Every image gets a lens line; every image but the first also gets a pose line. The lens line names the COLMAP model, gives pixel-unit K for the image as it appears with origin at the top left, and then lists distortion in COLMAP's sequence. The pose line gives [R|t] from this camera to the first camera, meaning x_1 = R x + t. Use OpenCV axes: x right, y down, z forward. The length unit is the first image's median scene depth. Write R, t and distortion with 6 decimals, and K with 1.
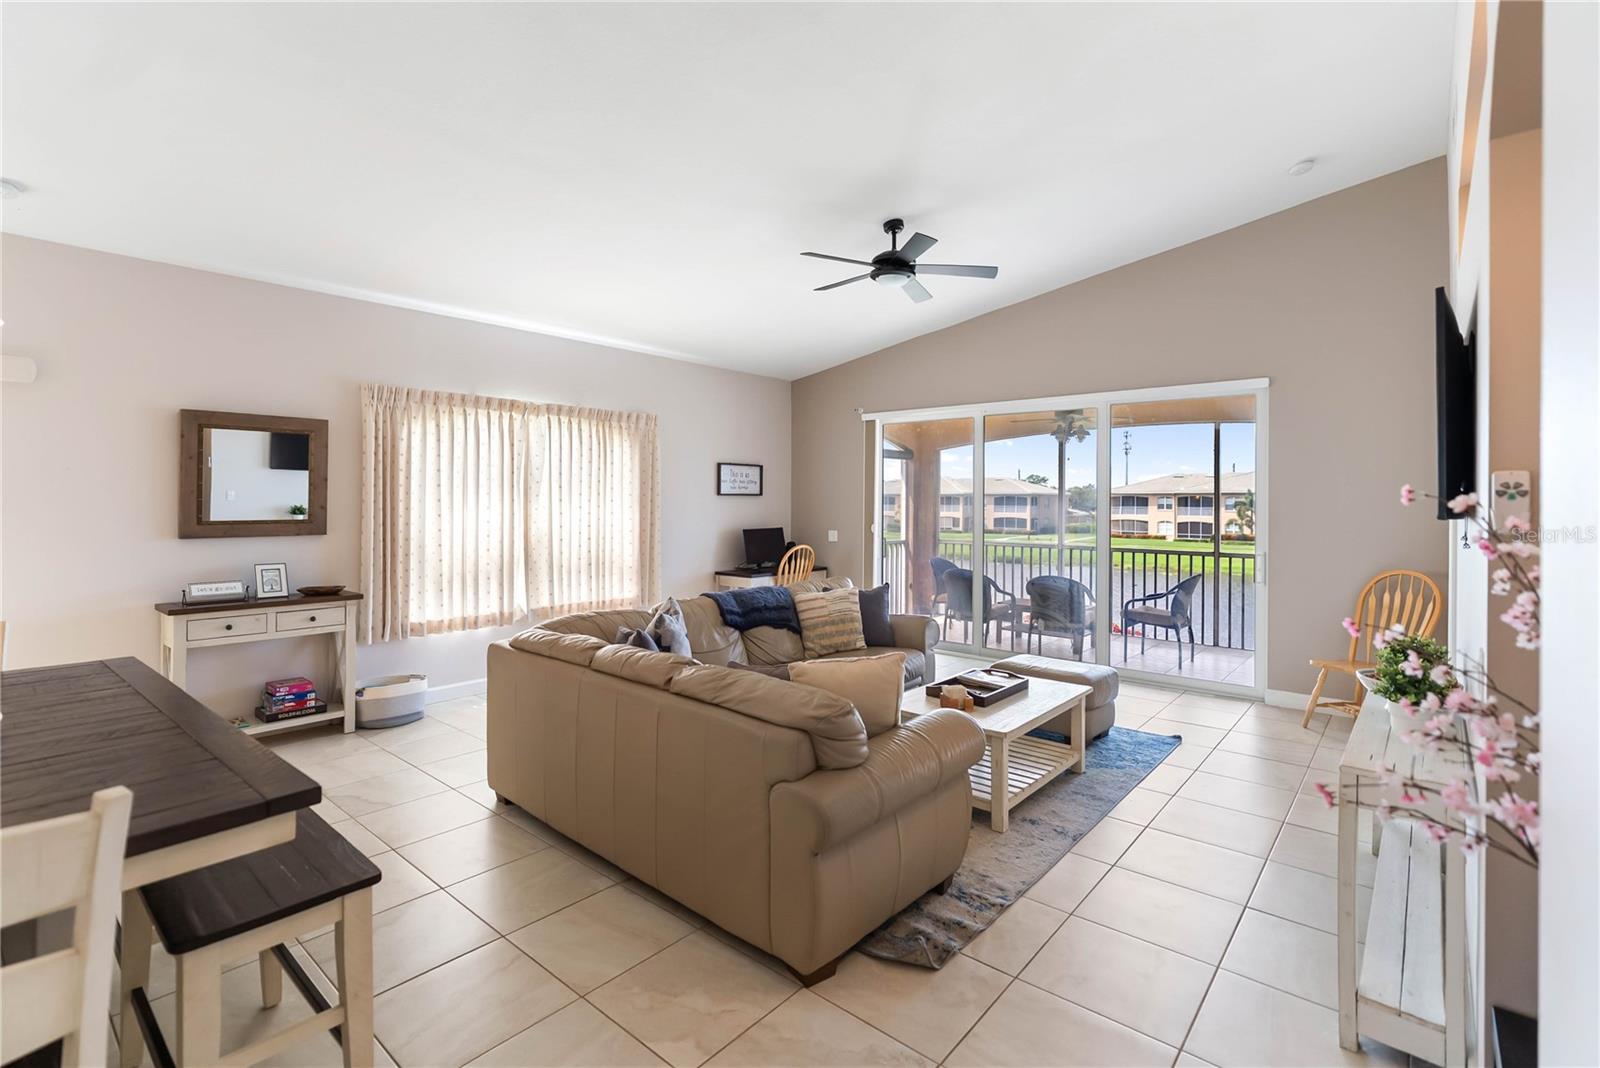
lens RADIAL K [[738.2, 0, 795.0], [0, 738.2, 497.3], [0, 0, 1]] dist [-0.000742, 0.000319]
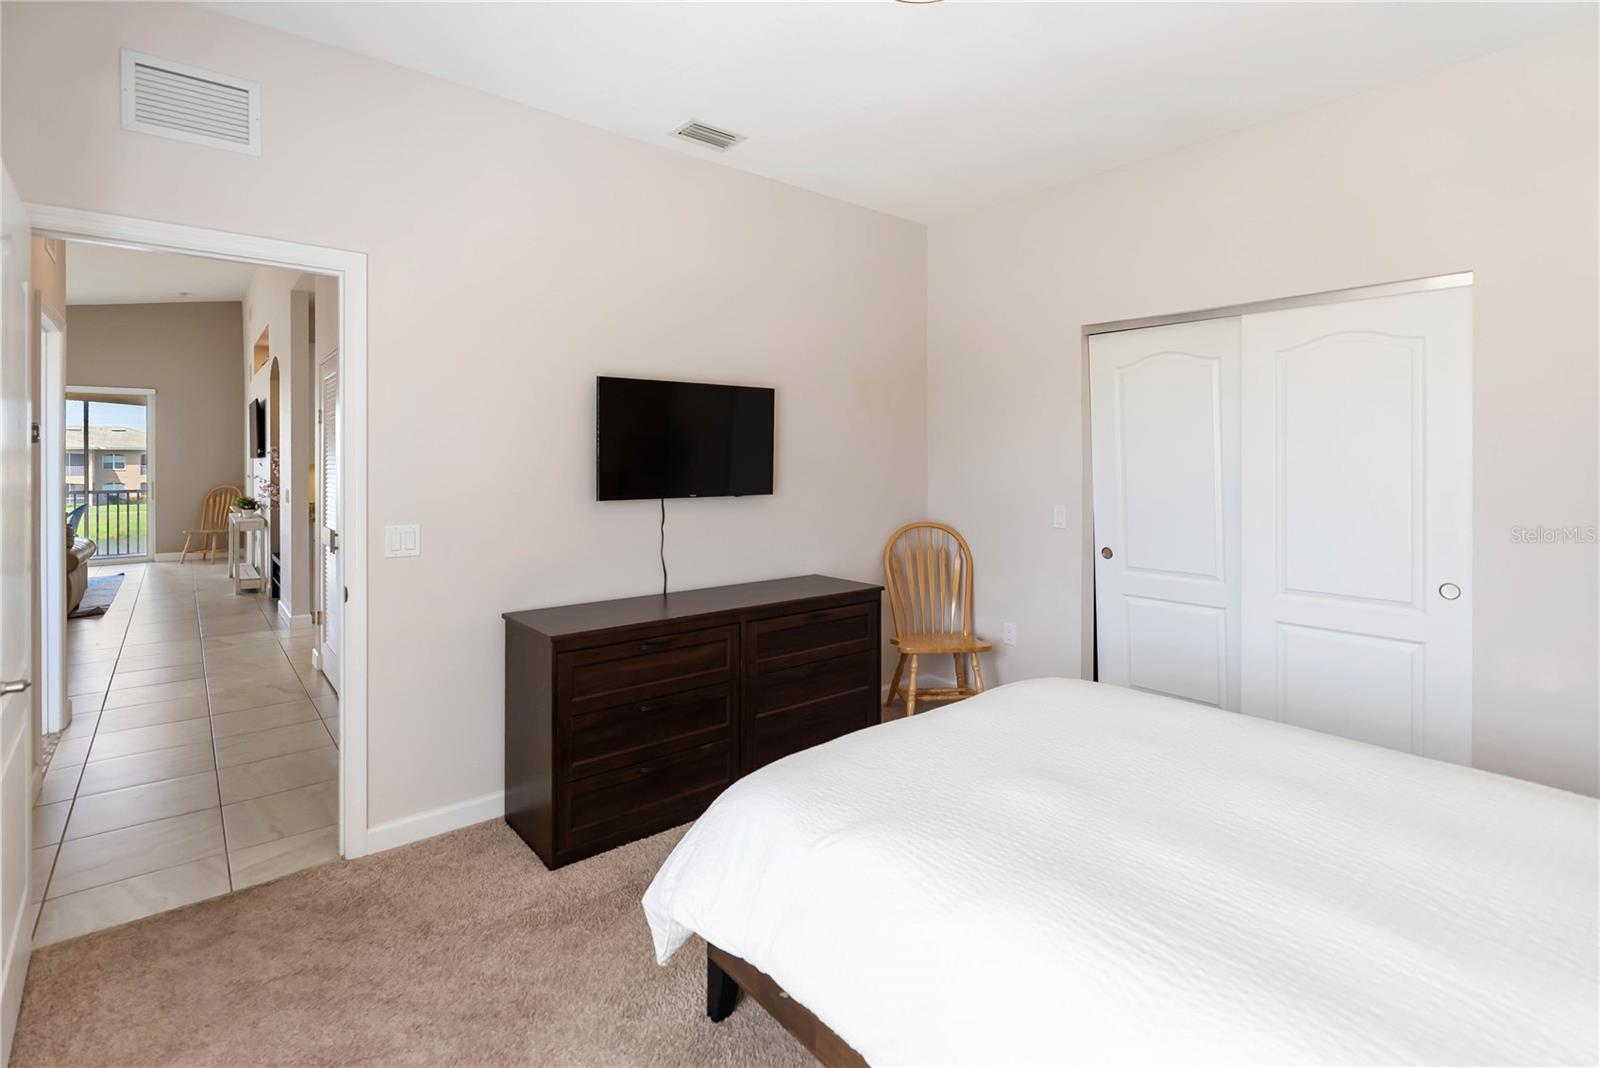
lens RADIAL K [[751.9, 0, 799.4], [0, 751.9, 454.8], [0, 0, 1]] dist [0.001828, 0.000284]
pose [[0.173211, -0.001253, 0.984884, -0.977860], [0.000611, 0.999999, 0.001164, 0.004552], [-0.984885, 0.000400, 0.173211, -0.964991]]
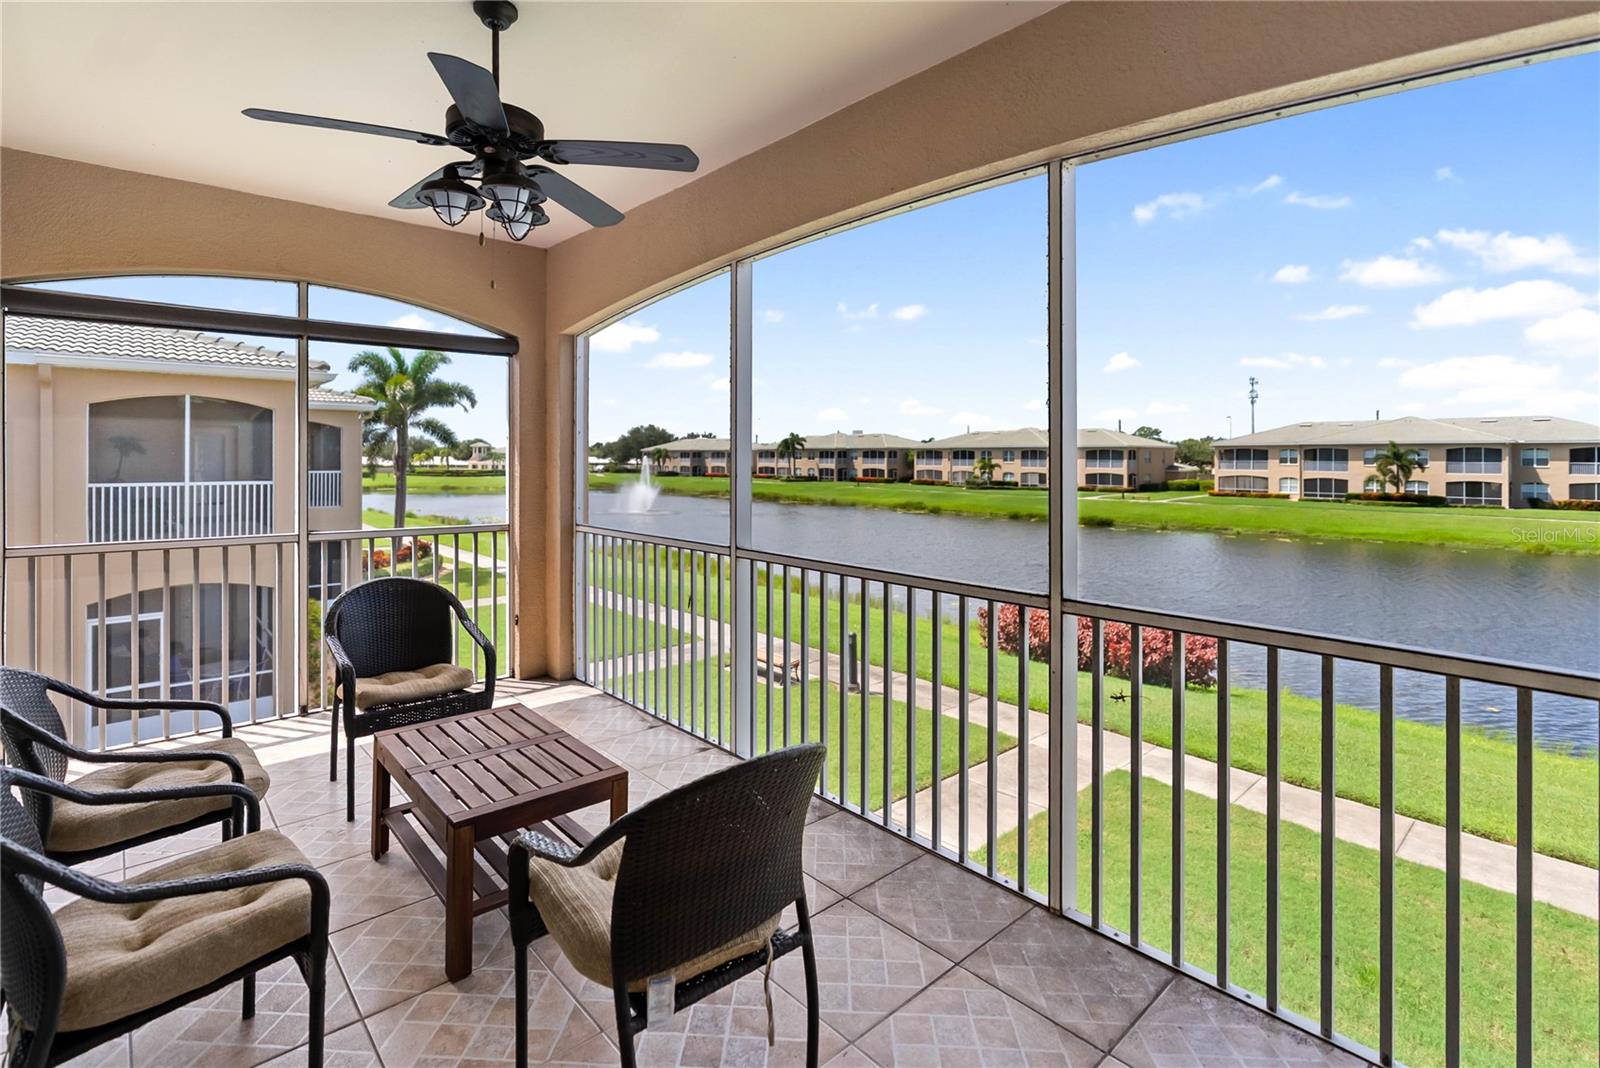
lens RADIAL K [[751.9, 0, 799.4], [0, 751.9, 454.8], [0, 0, 1]] dist [0.001828, 0.000284]
pose [[0.992324, -0.004026, -0.123601, 0.775025], [0.004359, 0.999988, 0.002424, 0.024851], [0.123590, -0.002945, 0.992329, 1.049202]]
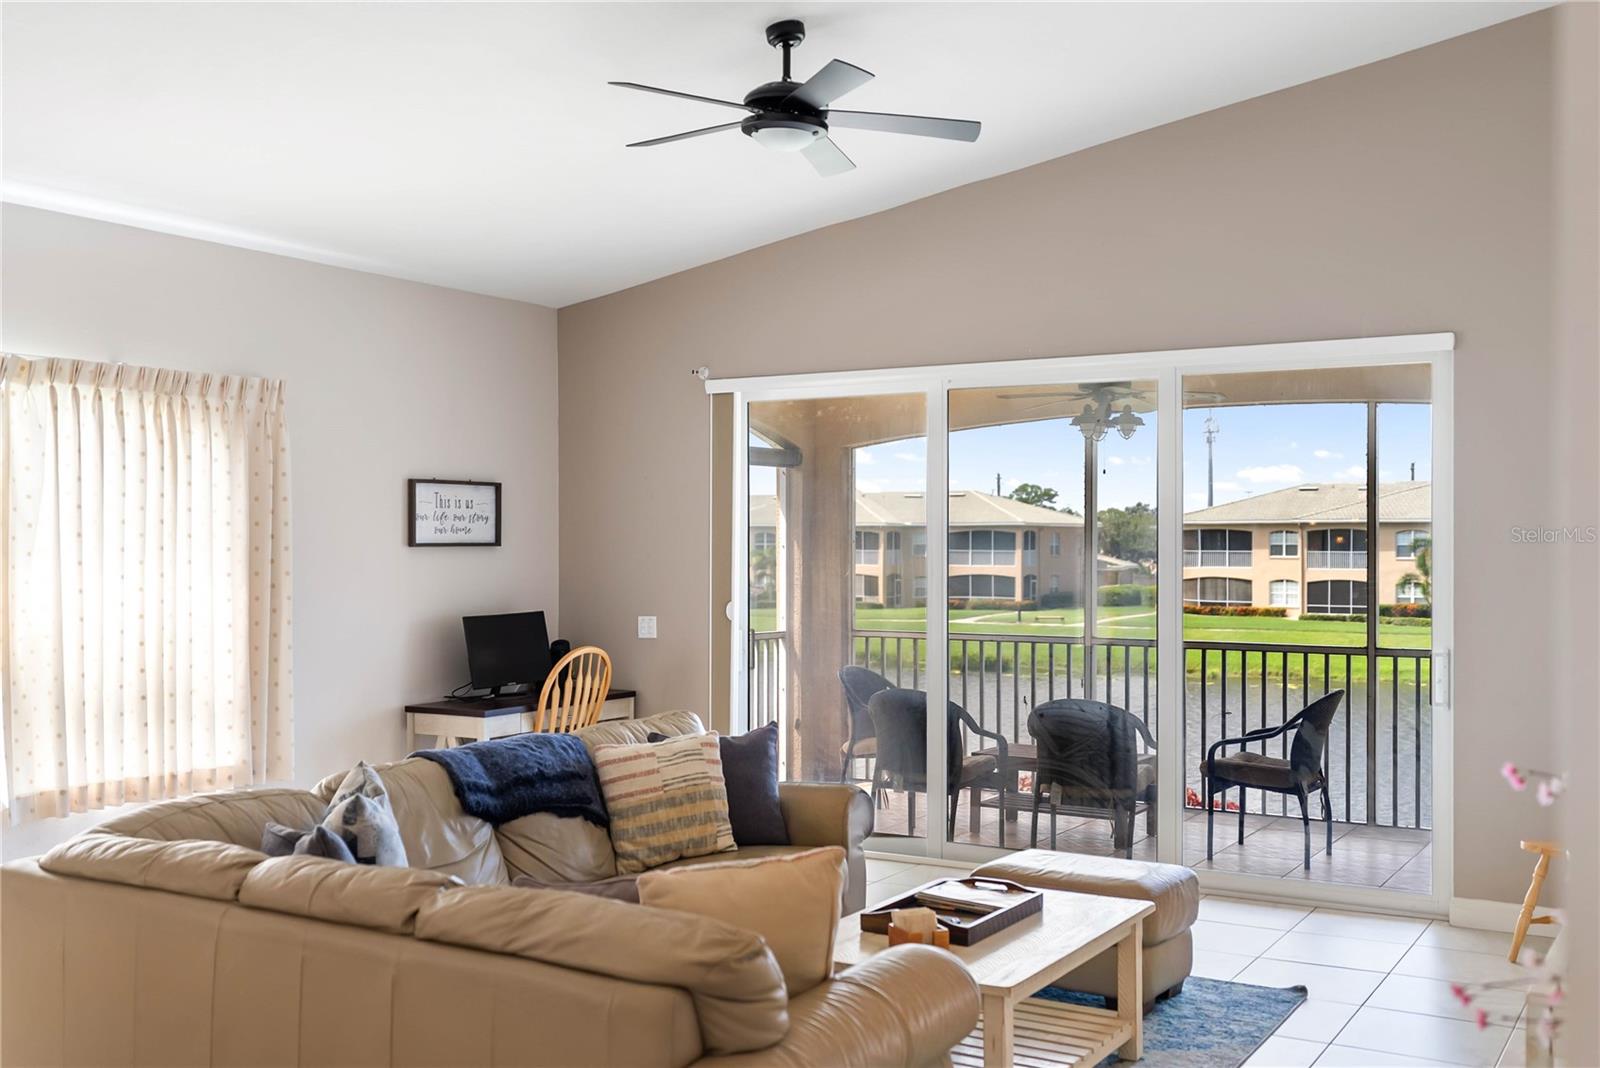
lens RADIAL K [[1602.8, 0, 800.0], [0, 1602.8, 534.0], [0, 0, 1]] dist [0.013490, -0.003787]
pose [[0.985289, -0.004757, 0.170831, -0.045942], [0.004631, 0.999989, 0.001137, -0.015498], [-0.170835, -0.000329, 0.985300, -0.101814]]
